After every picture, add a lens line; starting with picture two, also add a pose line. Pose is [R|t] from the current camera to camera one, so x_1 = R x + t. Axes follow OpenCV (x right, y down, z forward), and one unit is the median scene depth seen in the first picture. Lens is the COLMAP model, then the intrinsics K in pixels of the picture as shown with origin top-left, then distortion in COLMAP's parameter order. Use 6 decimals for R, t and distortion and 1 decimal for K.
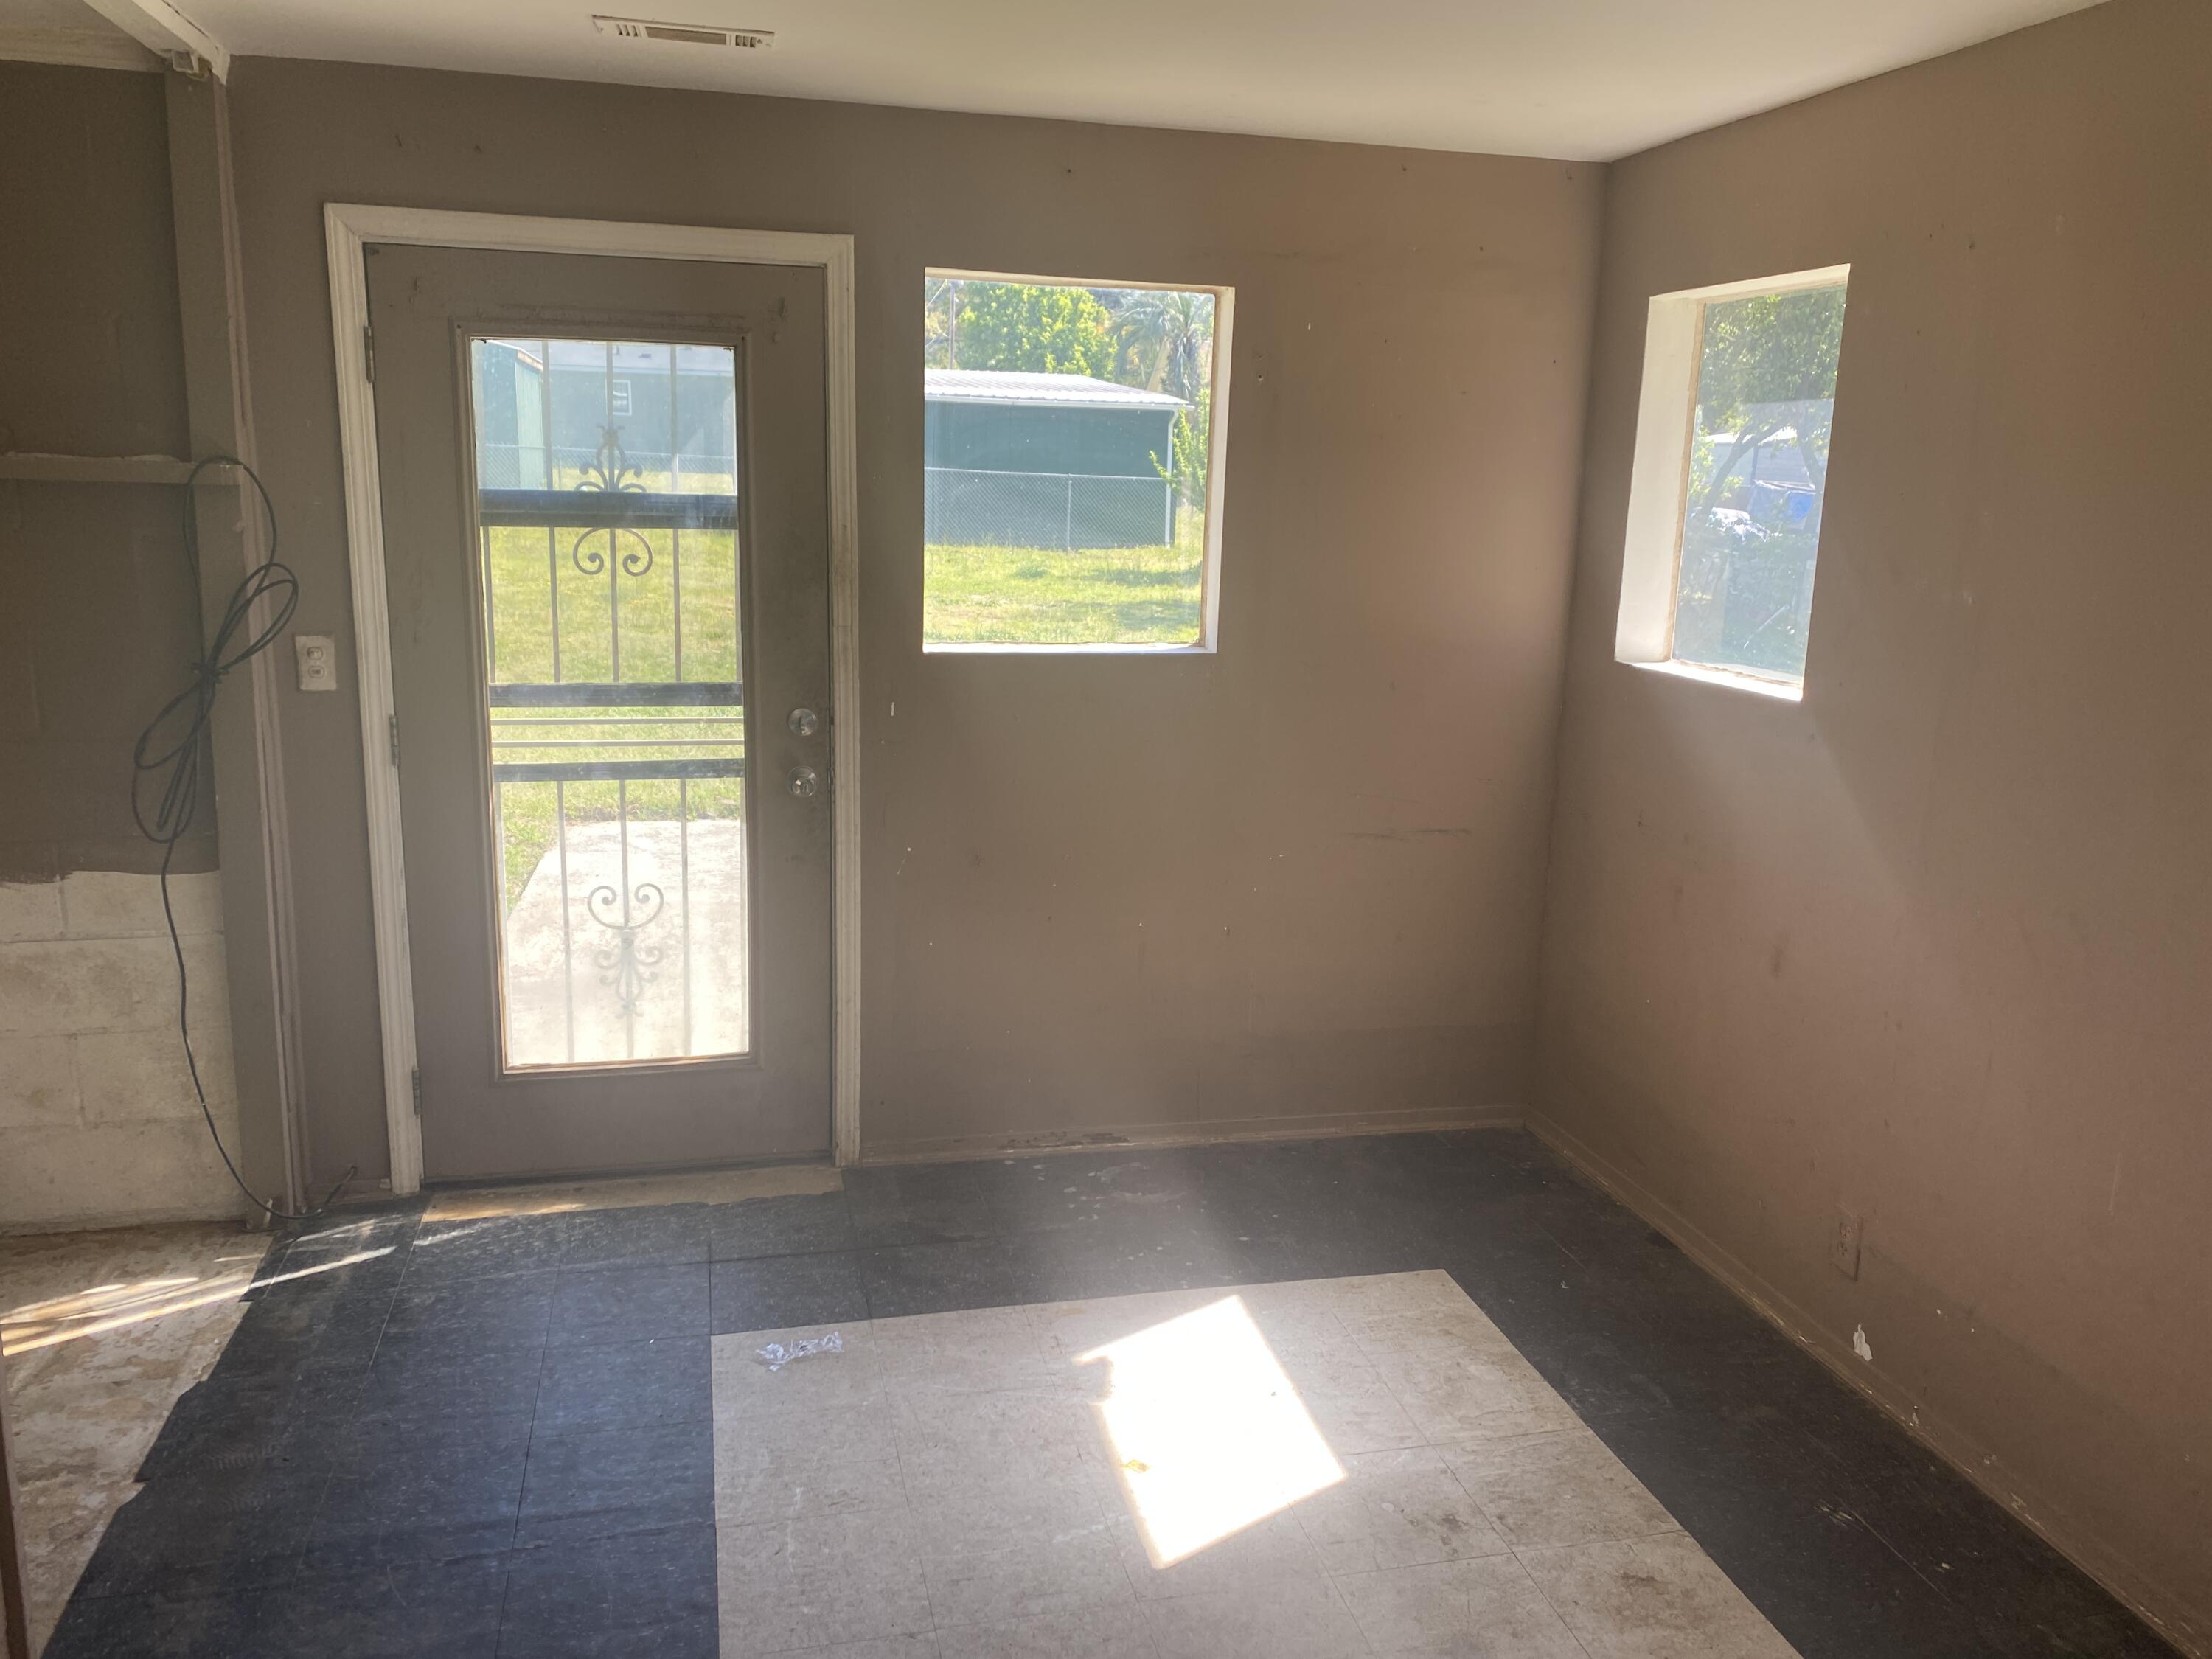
lens RADIAL K [[1647.6, 0, 1106.0], [0, 1647.6, 829.5], [0, 0, 1]] dist [-0.006609, -0.006979]
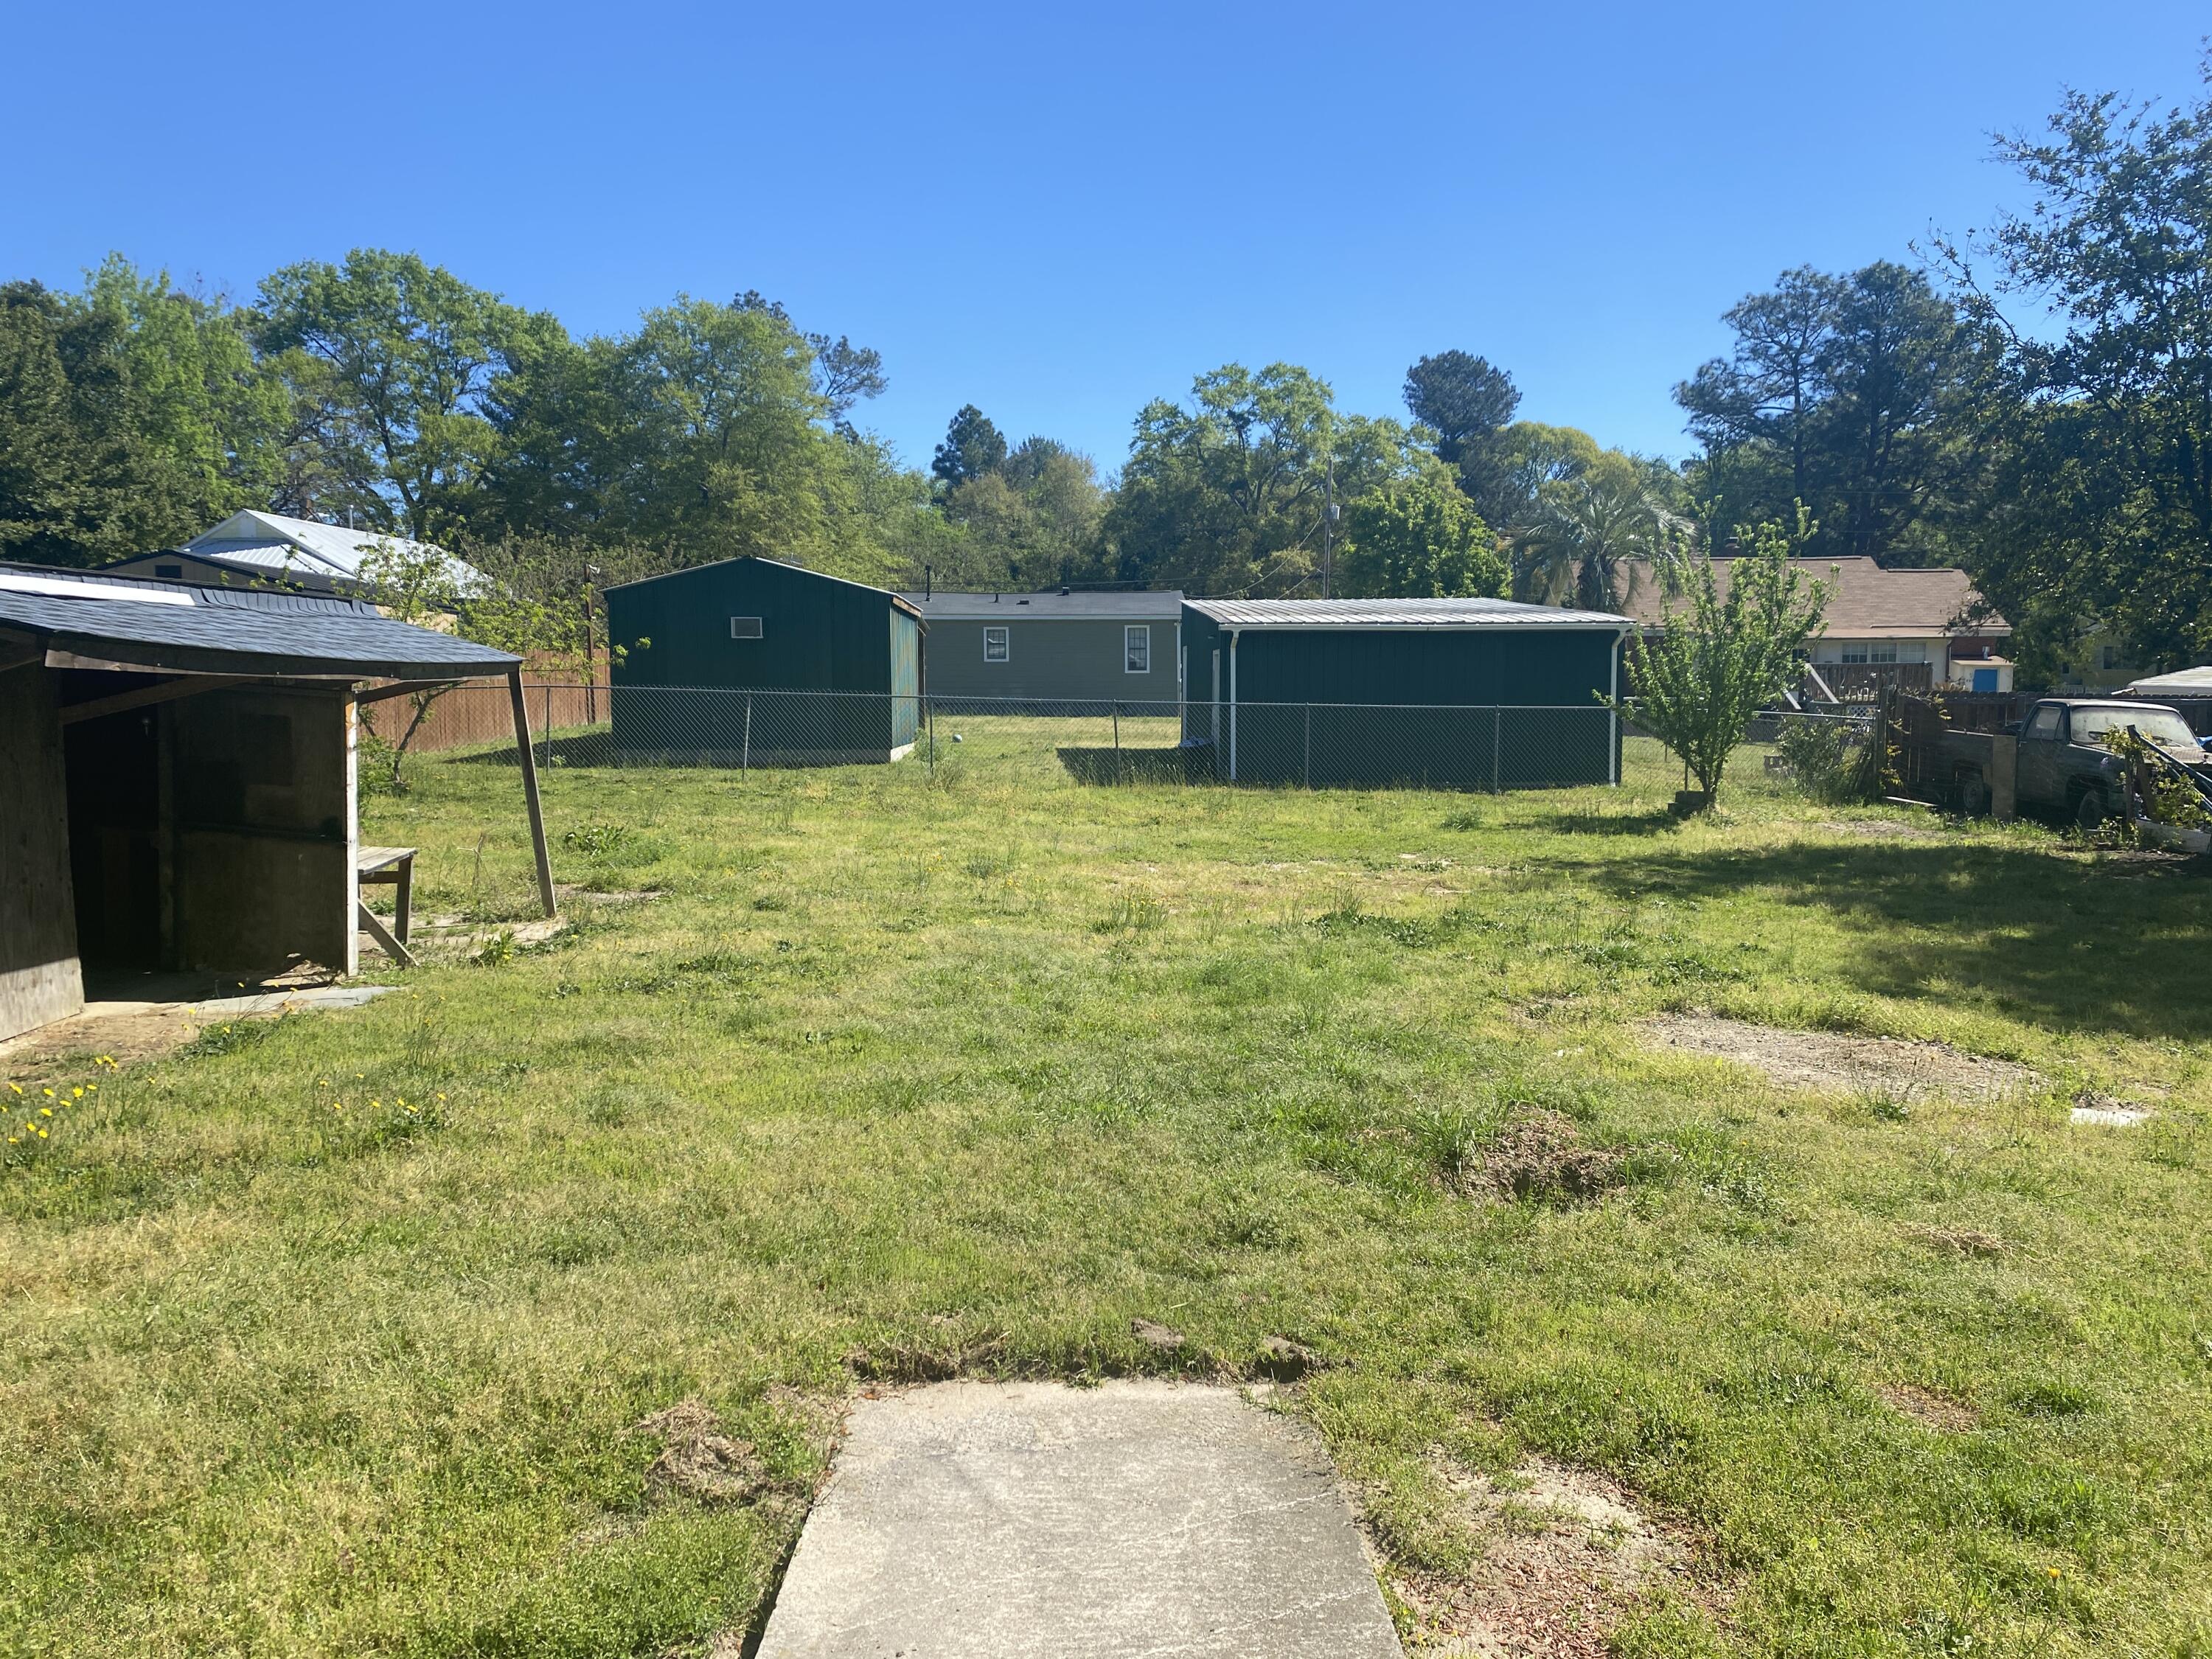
lens RADIAL K [[1647.6, 0, 1106.0], [0, 1647.6, 829.5], [0, 0, 1]] dist [-0.006609, -0.006979]
pose [[0.976340, -0.016222, -0.215633, -0.036375], [-0.014250, 0.990188, -0.139012, -0.028437], [0.215773, 0.138796, 0.966529, 0.129675]]
